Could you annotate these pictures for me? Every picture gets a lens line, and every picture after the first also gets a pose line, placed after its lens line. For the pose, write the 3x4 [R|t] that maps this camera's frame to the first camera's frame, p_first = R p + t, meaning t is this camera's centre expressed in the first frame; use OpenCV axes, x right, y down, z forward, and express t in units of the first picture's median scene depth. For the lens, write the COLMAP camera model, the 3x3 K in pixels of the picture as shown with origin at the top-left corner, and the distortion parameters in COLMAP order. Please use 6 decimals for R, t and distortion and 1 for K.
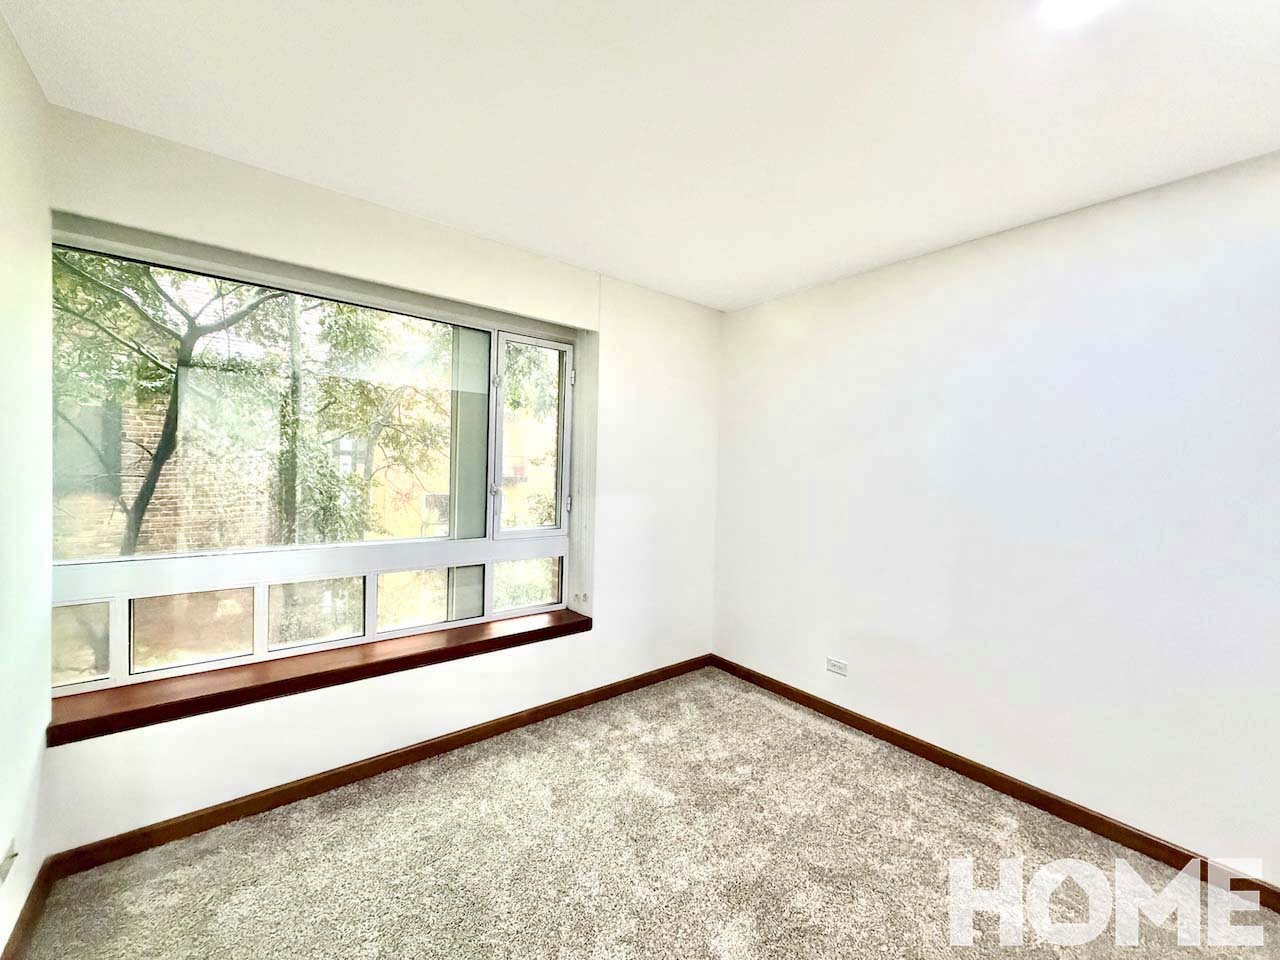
lens RADIAL K [[509.7, 0, 640.0], [0, 509.7, 480.0], [0, 0, 1]] dist [0.005979, 0.000055]
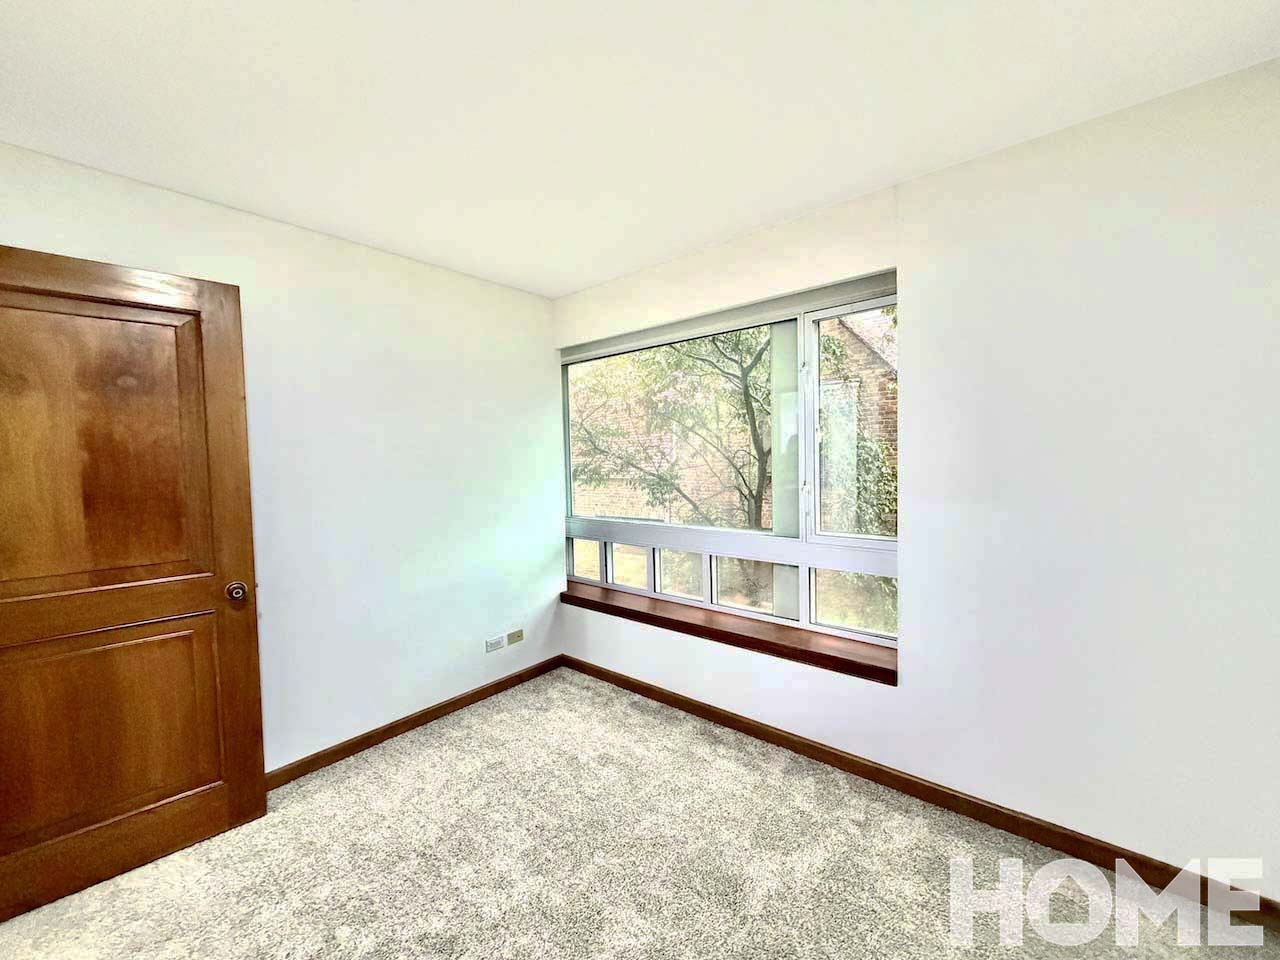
lens RADIAL K [[509.7, 0, 640.0], [0, 509.7, 480.0], [0, 0, 1]] dist [0.005979, 0.000055]
pose [[0.167052, -0.014018, -0.985848, 0.716507], [-0.007354, 0.999853, -0.015463, 0.029618], [0.985921, 0.009833, 0.166925, 0.685670]]
